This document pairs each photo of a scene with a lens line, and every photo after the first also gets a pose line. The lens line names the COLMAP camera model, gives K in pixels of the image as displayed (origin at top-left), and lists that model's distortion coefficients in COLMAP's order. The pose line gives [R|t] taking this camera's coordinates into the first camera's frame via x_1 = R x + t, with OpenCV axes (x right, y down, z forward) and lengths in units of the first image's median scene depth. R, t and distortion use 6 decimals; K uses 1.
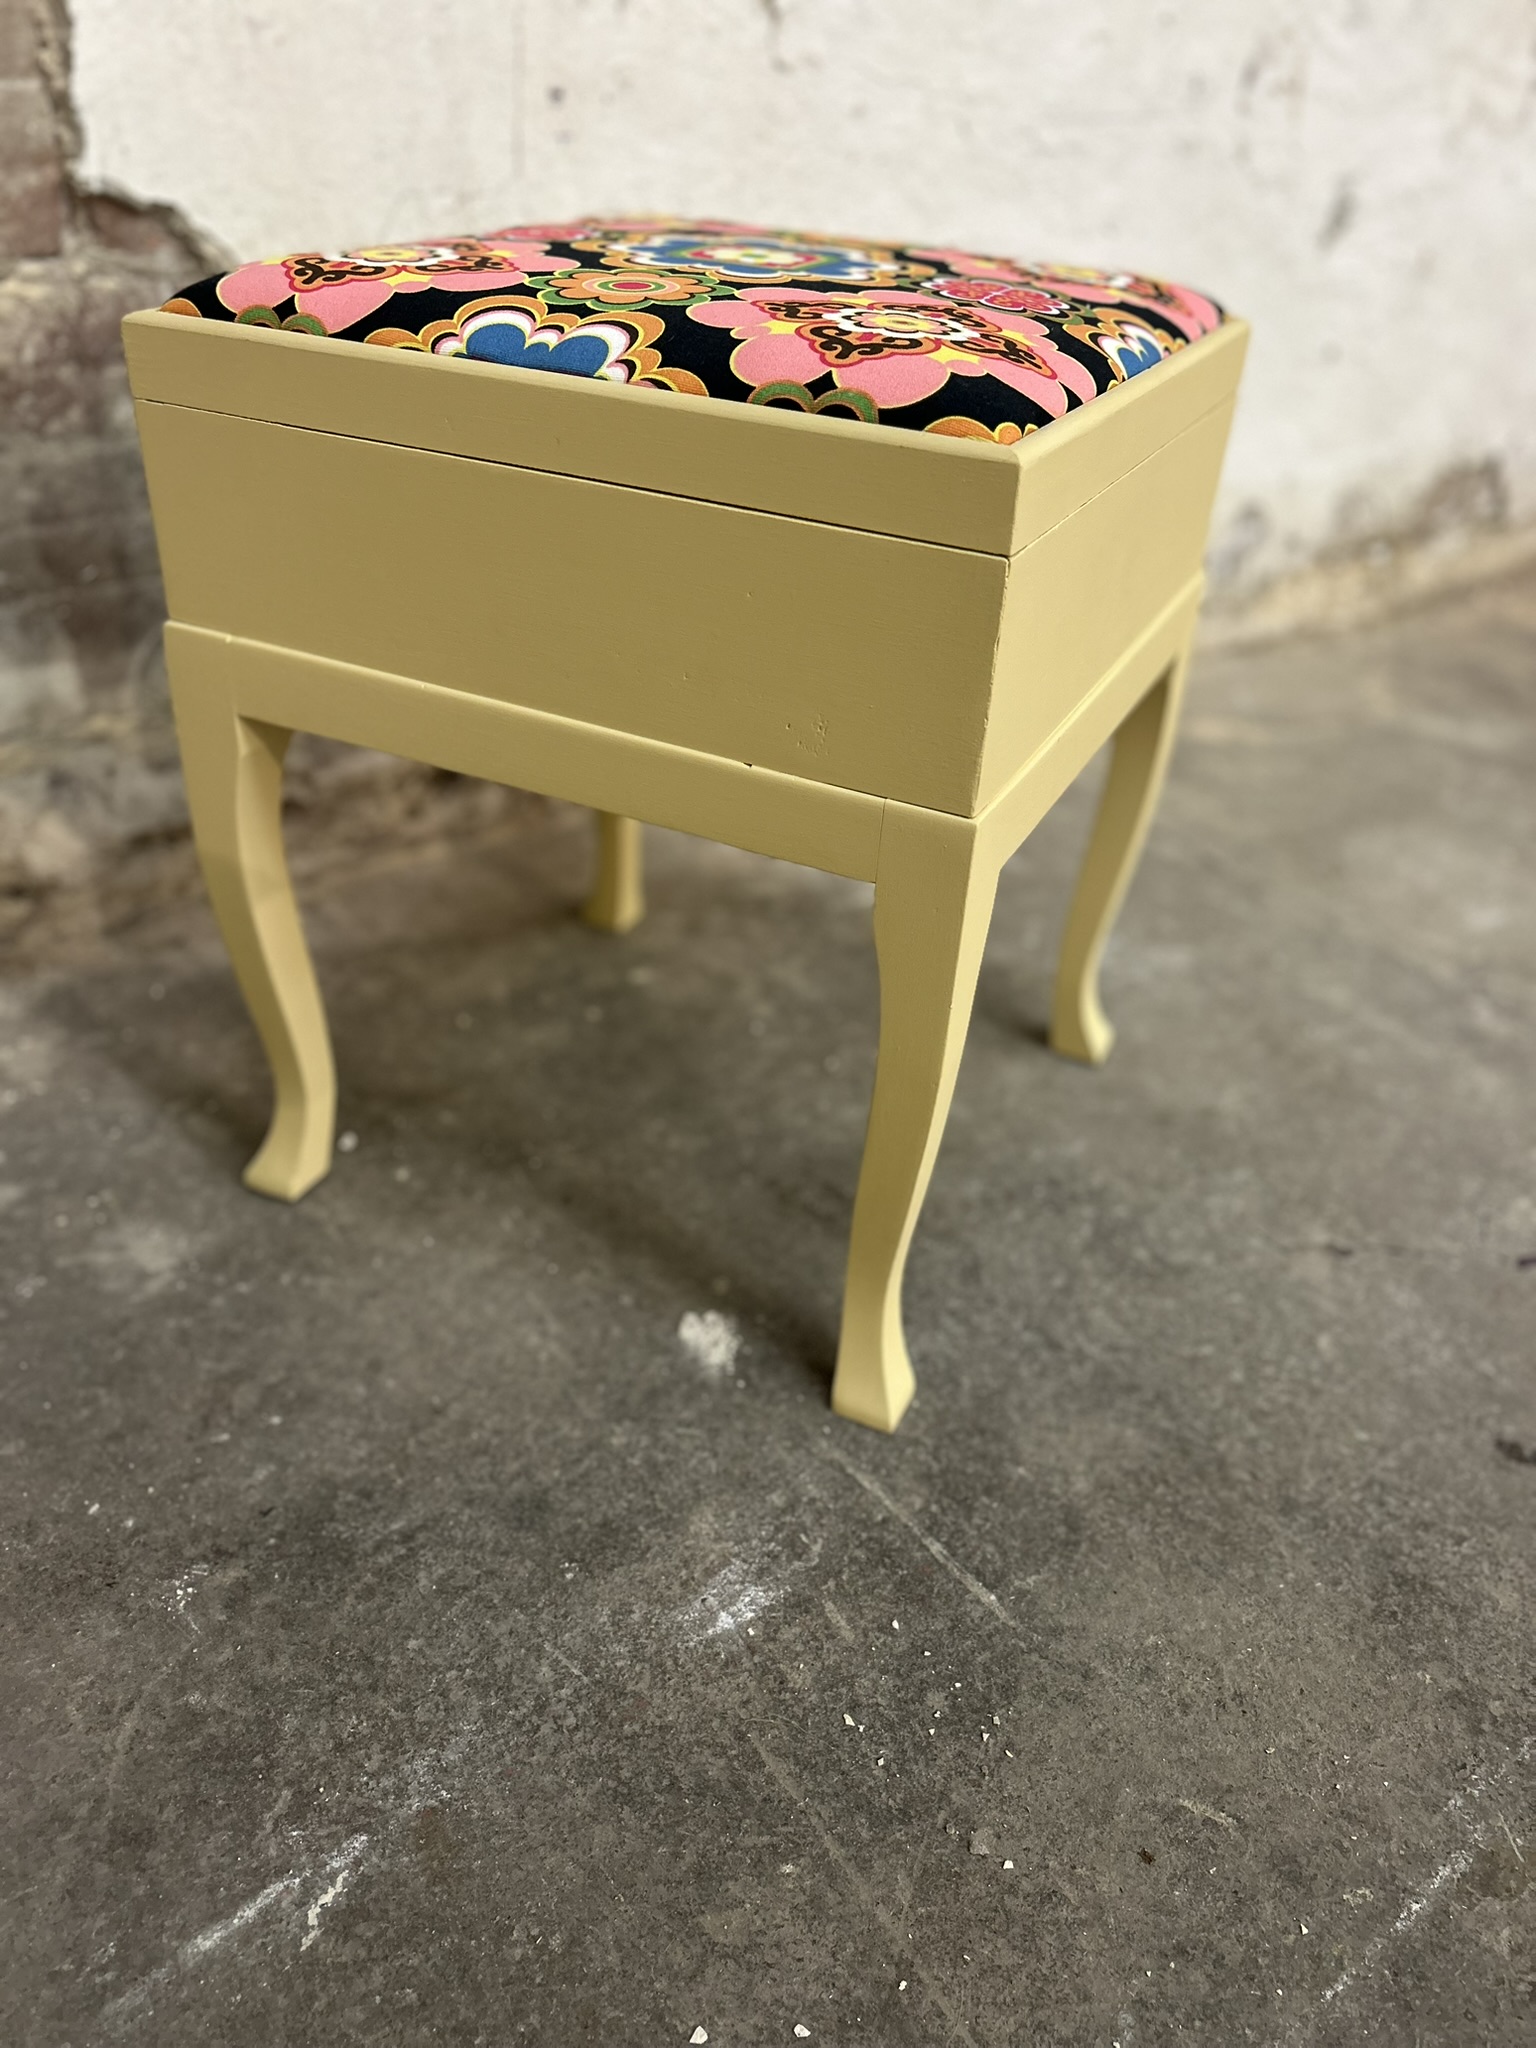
lens RADIAL K [[1550.1, 0, 774.3], [0, 1550.1, 1037.0], [0, 0, 1]] dist [0.035095, -0.047619]
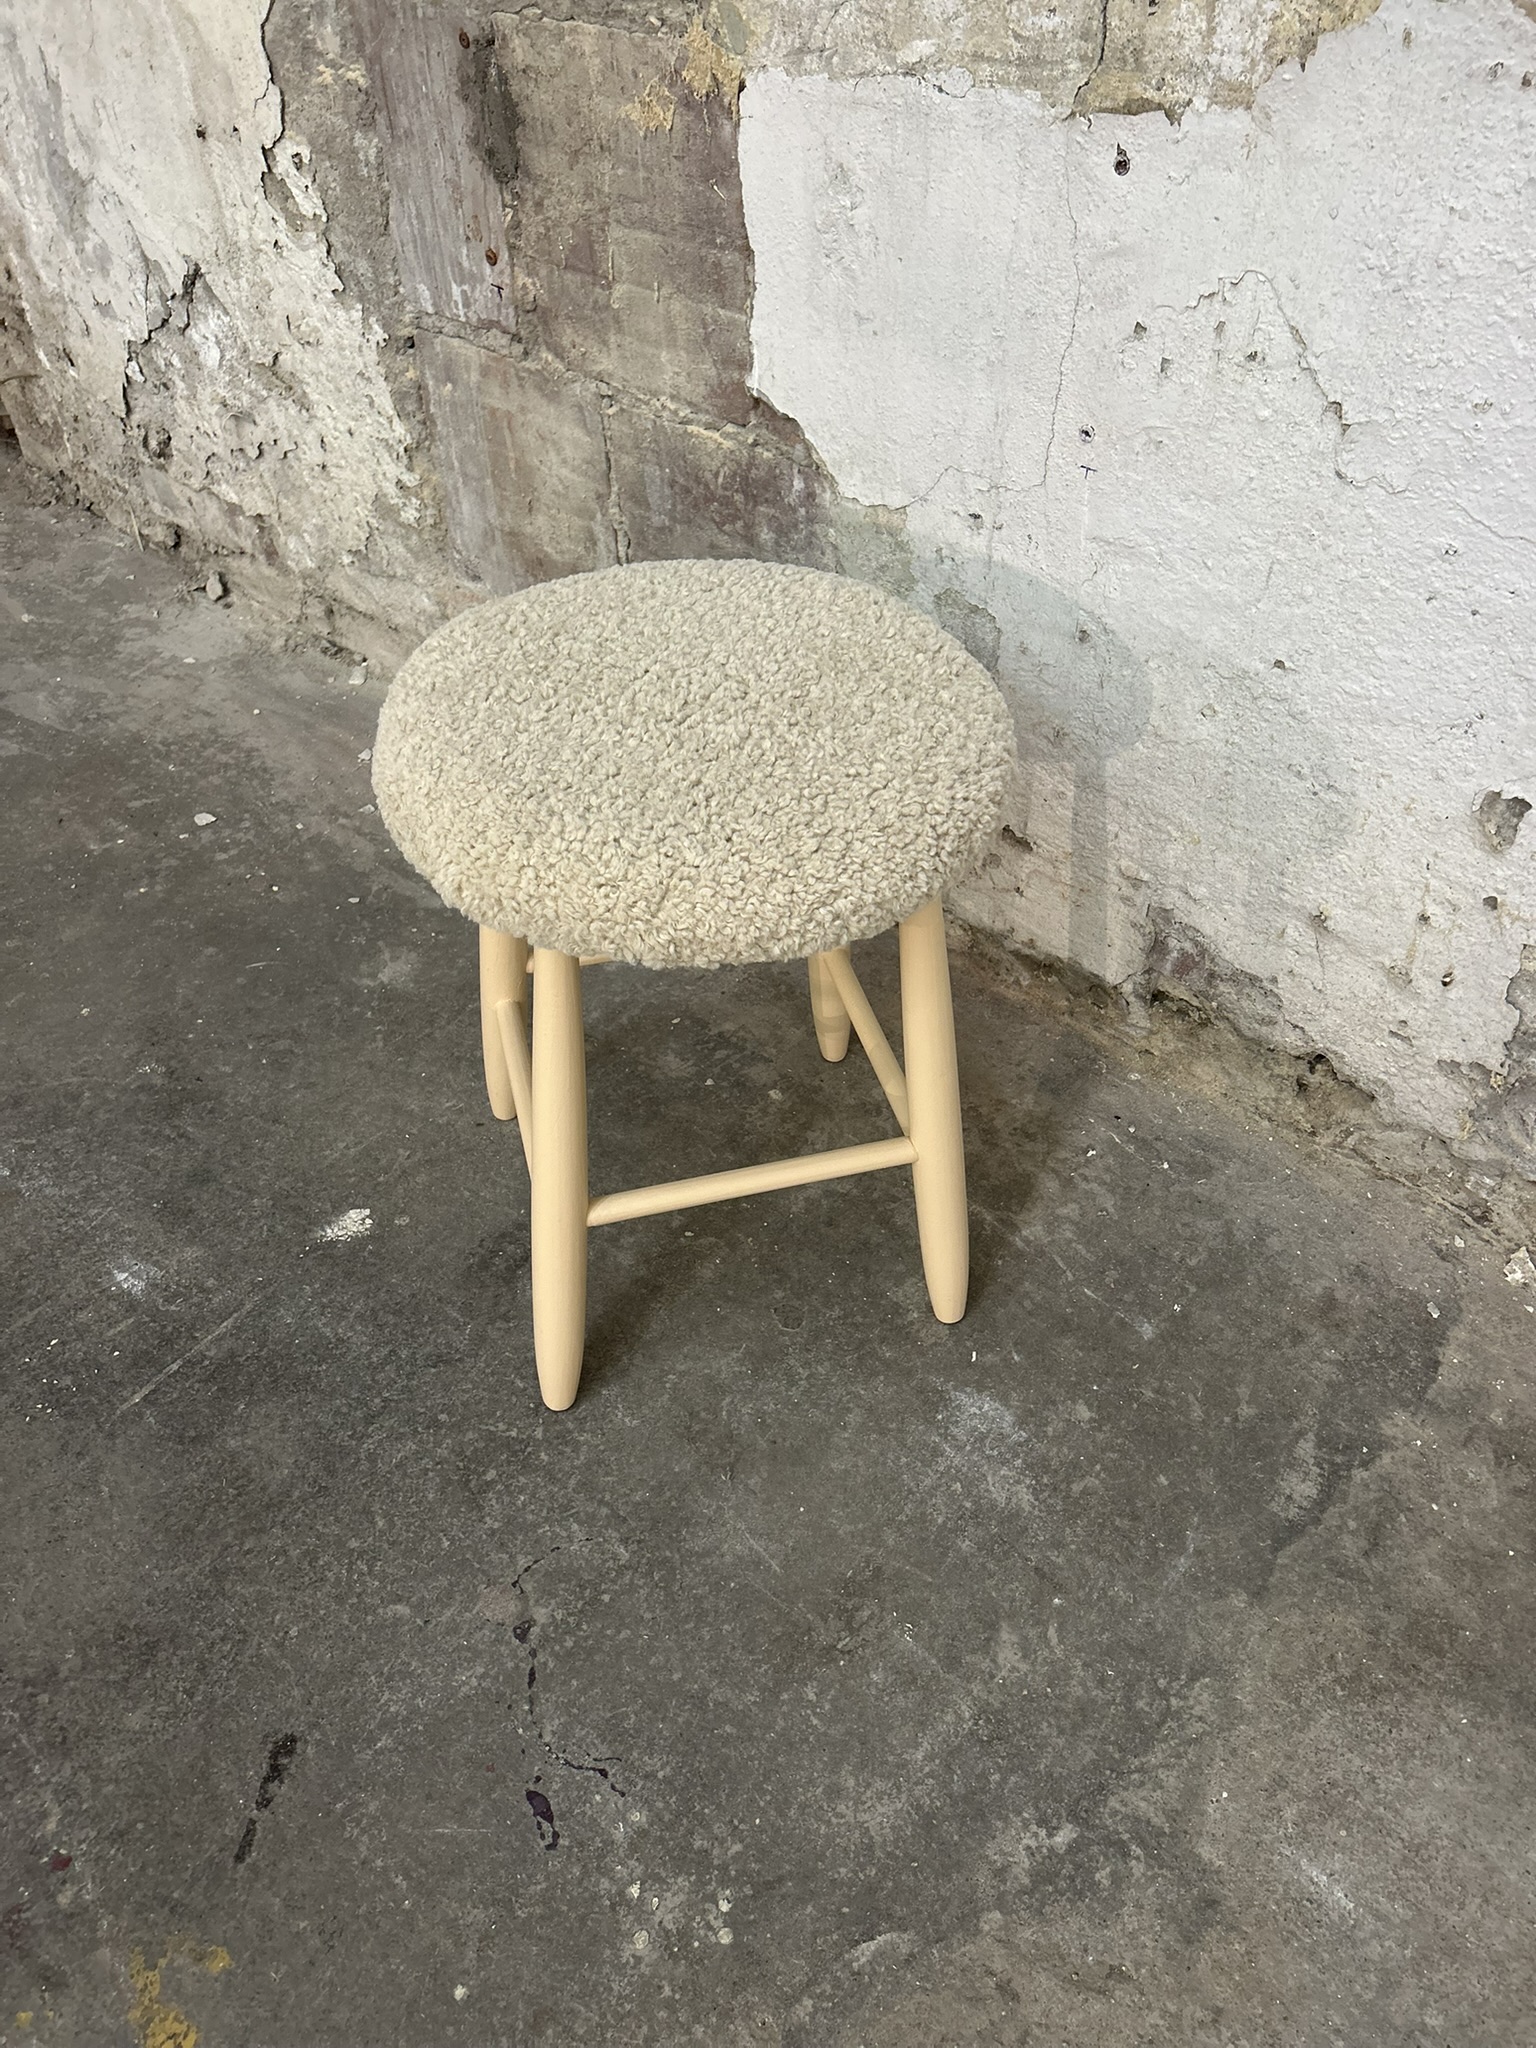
lens RADIAL K [[1550.1, 0, 770.3], [0, 1550.1, 1035.1], [0, 0, 1]] dist [0.035095, -0.047619]
pose [[0.235627, 0.631434, -0.738763, 1.065418], [-0.531781, 0.720037, 0.445819, -0.839554], [0.813442, 0.287813, 0.505445, 0.515955]]
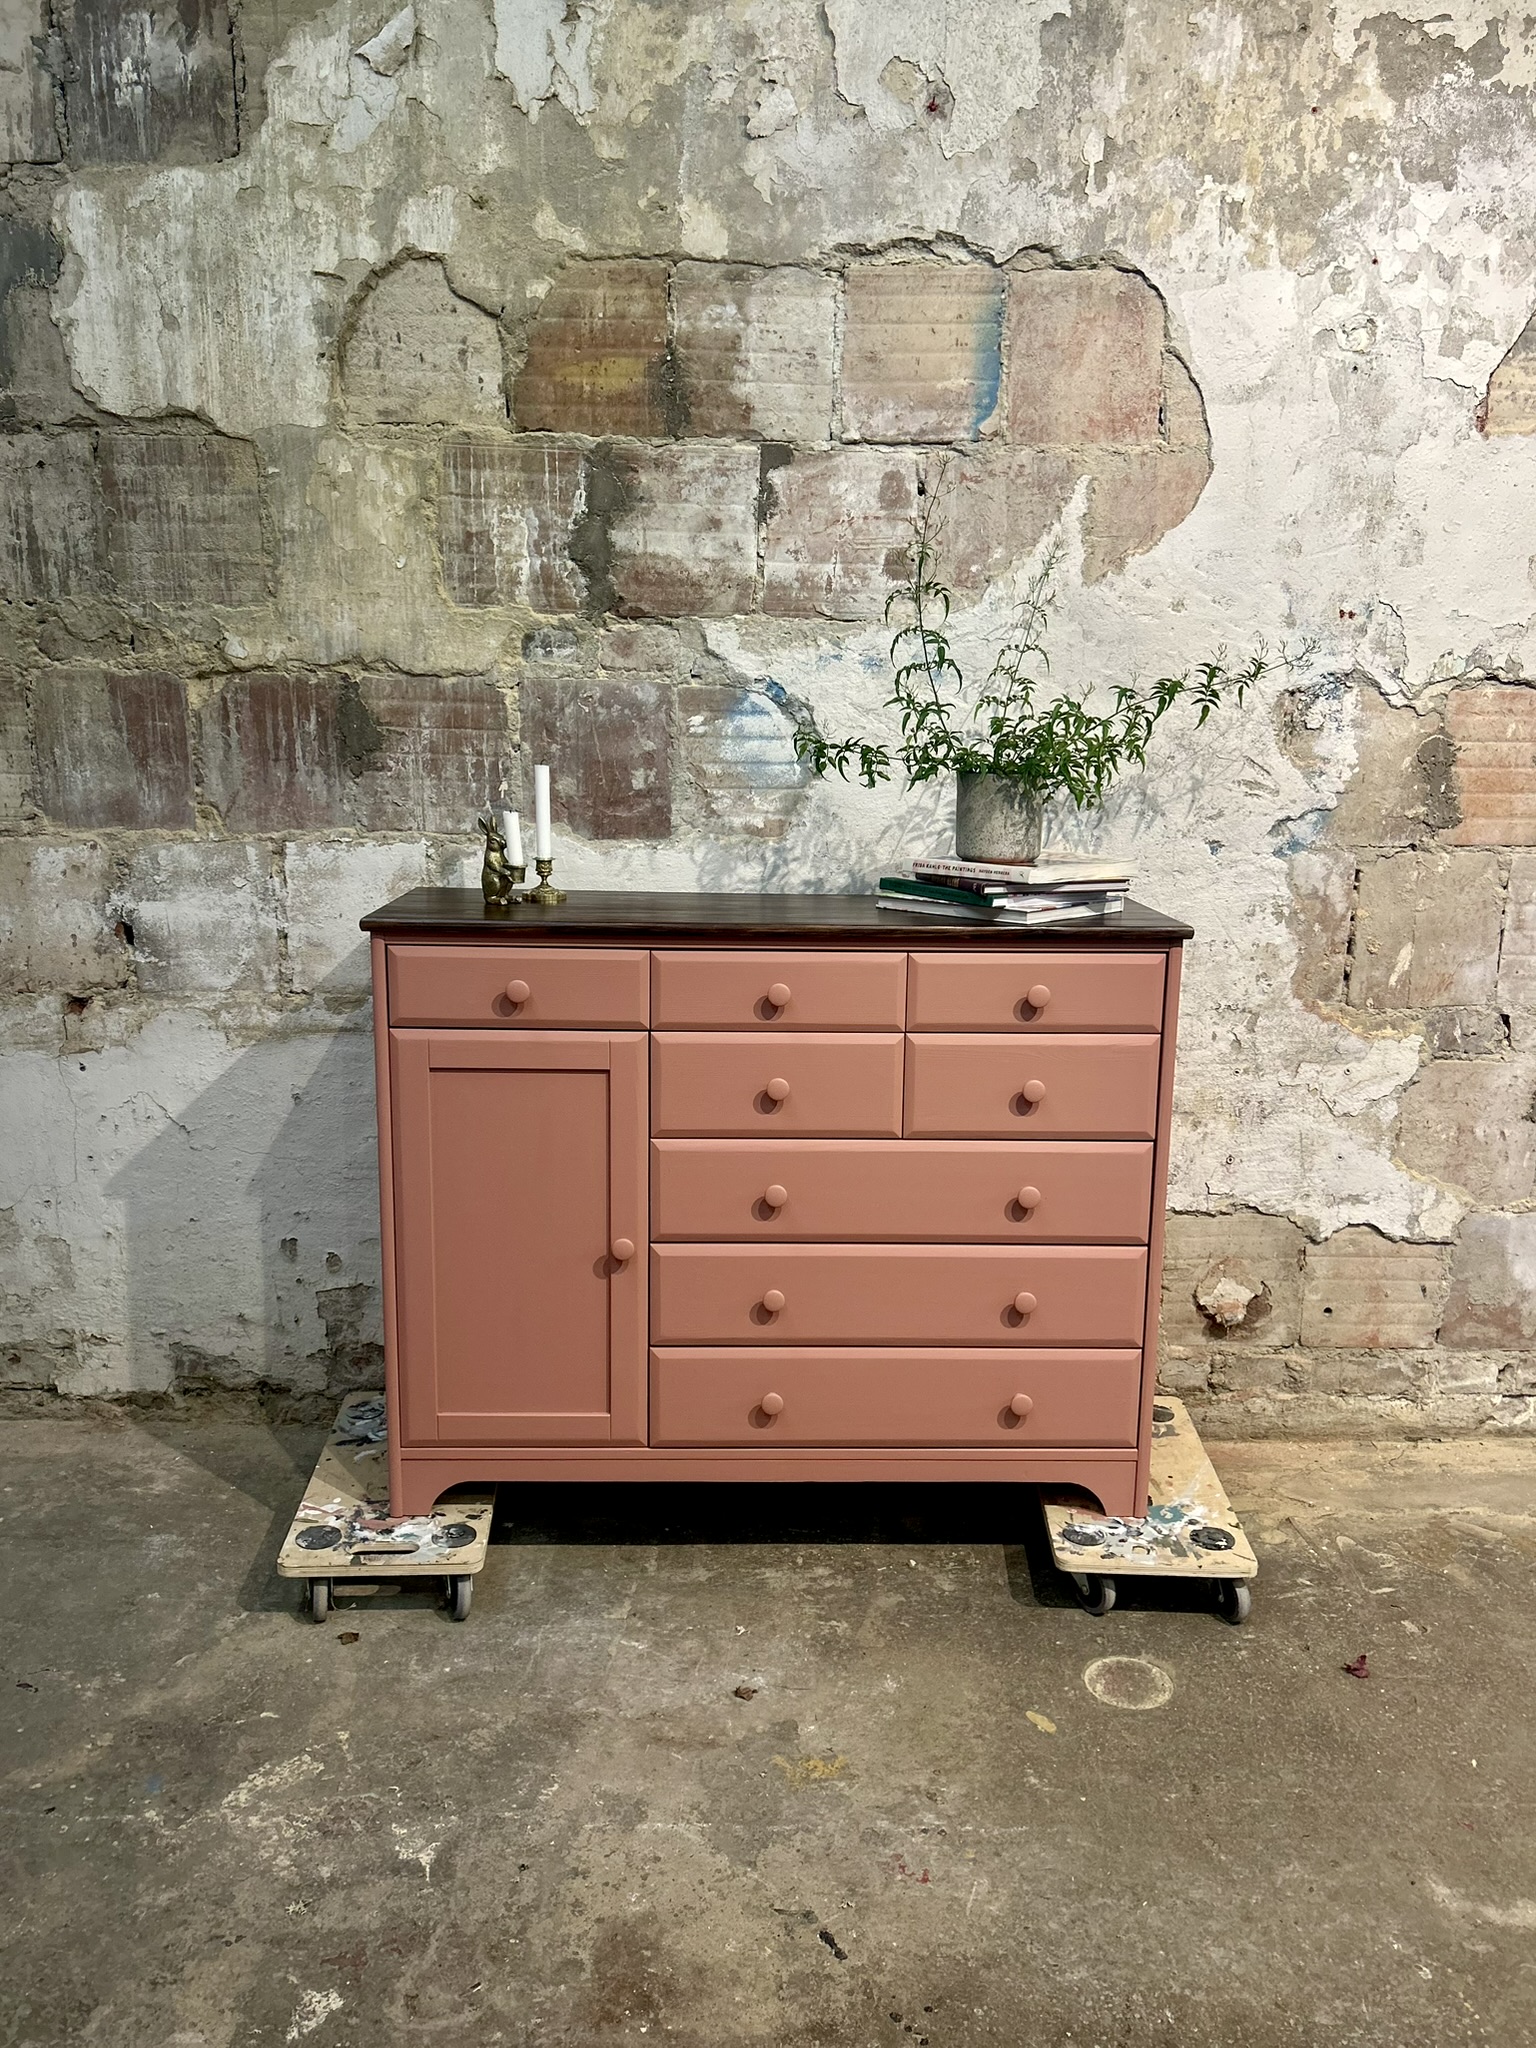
lens RADIAL K [[1550.1, 0, 767.3], [0, 1550.1, 1036.3], [0, 0, 1]] dist [0.035095, -0.047619]
pose [[0.811604, 0.099802, -0.575620, 3.013261], [-0.310863, 0.908006, -0.280874, -0.499535], [0.494634, 0.406897, 0.767966, -0.768577]]
